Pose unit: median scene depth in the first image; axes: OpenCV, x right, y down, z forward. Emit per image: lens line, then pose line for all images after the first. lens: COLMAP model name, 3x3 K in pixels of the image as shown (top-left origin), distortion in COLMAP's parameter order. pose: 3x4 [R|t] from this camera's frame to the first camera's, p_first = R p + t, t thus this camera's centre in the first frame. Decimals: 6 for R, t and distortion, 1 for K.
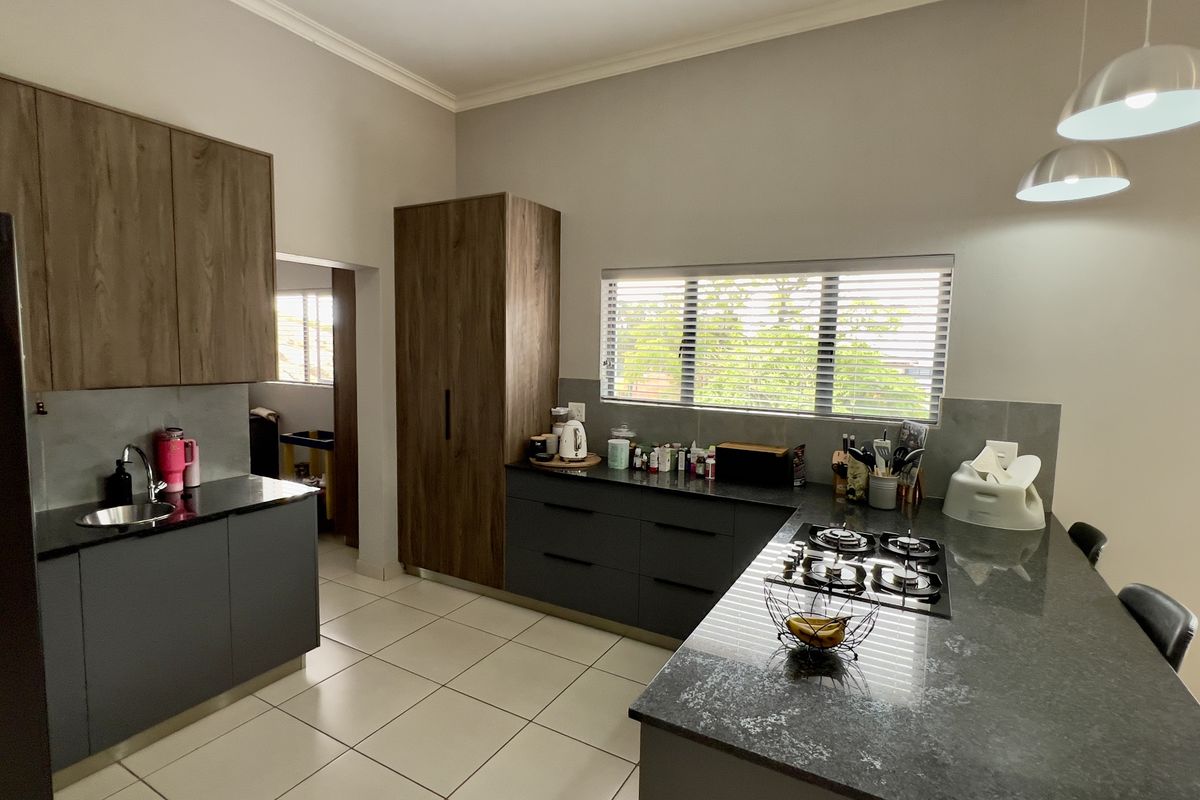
lens RADIAL K [[567.2, 0, 600.0], [0, 567.2, 400.0], [0, 0, 1]] dist [-0.002071, 0.000284]
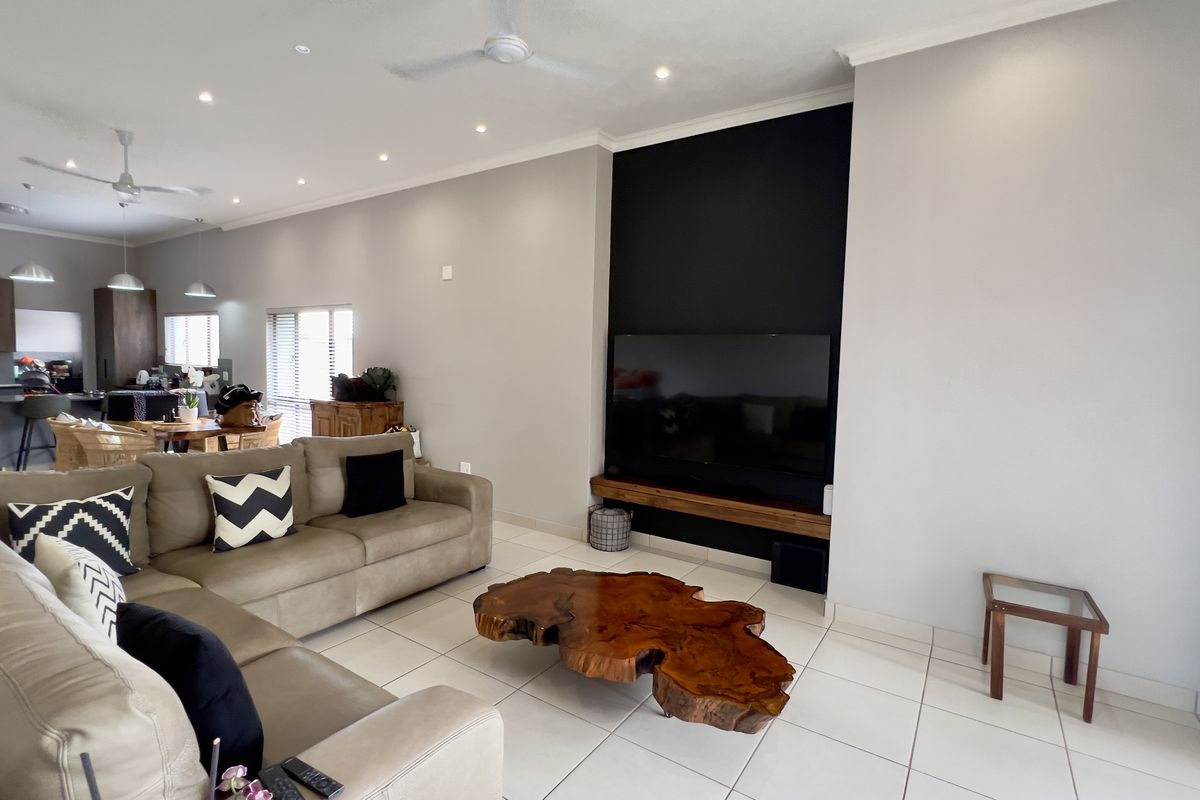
lens RADIAL K [[567.2, 0, 600.0], [0, 567.2, 400.0], [0, 0, 1]] dist [-0.002071, 0.000284]
pose [[0.997486, -0.001308, -0.070855, 2.168837], [-0.001049, 0.999448, -0.033217, 0.249315], [0.070859, 0.033208, 0.996933, -1.412394]]
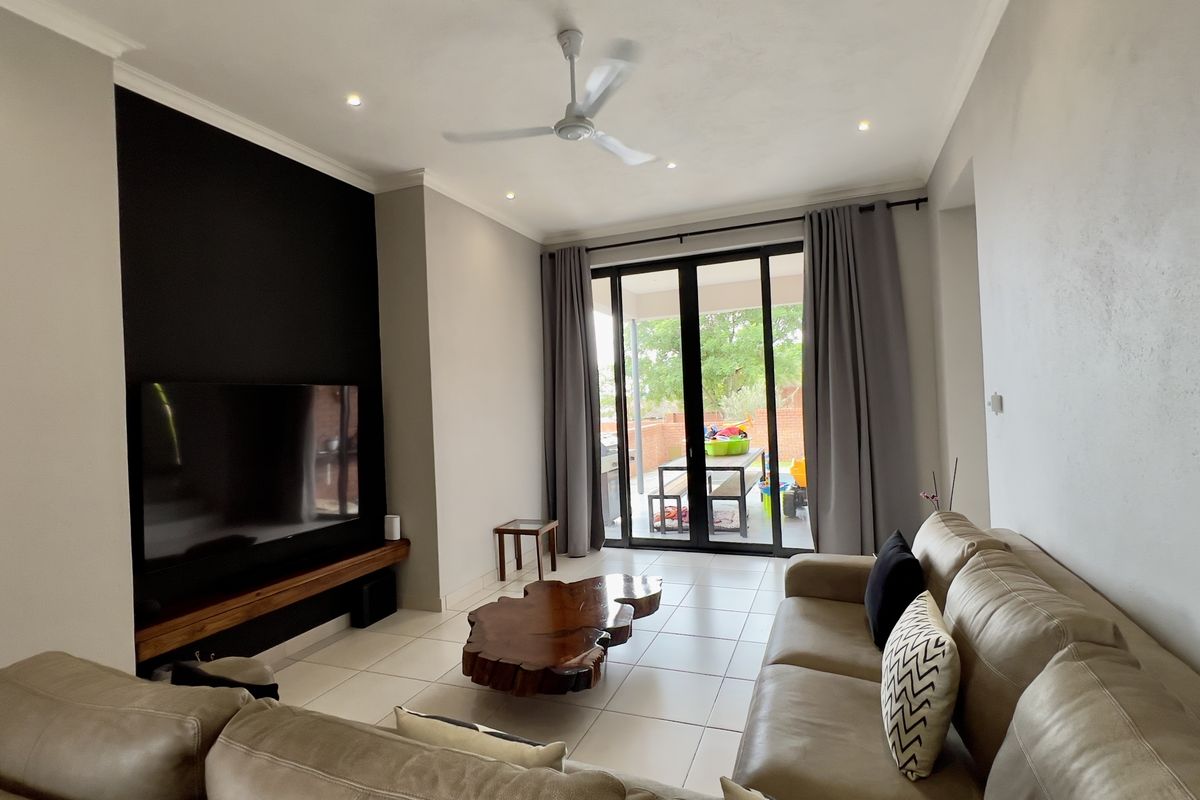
lens RADIAL K [[567.2, 0, 600.0], [0, 567.2, 400.0], [0, 0, 1]] dist [-0.002071, 0.000284]
pose [[-0.136517, -0.018680, 0.990462, 1.275693], [0.138214, 0.989684, 0.037716, 0.143813], [-0.980948, 0.142045, -0.132527, -0.665394]]
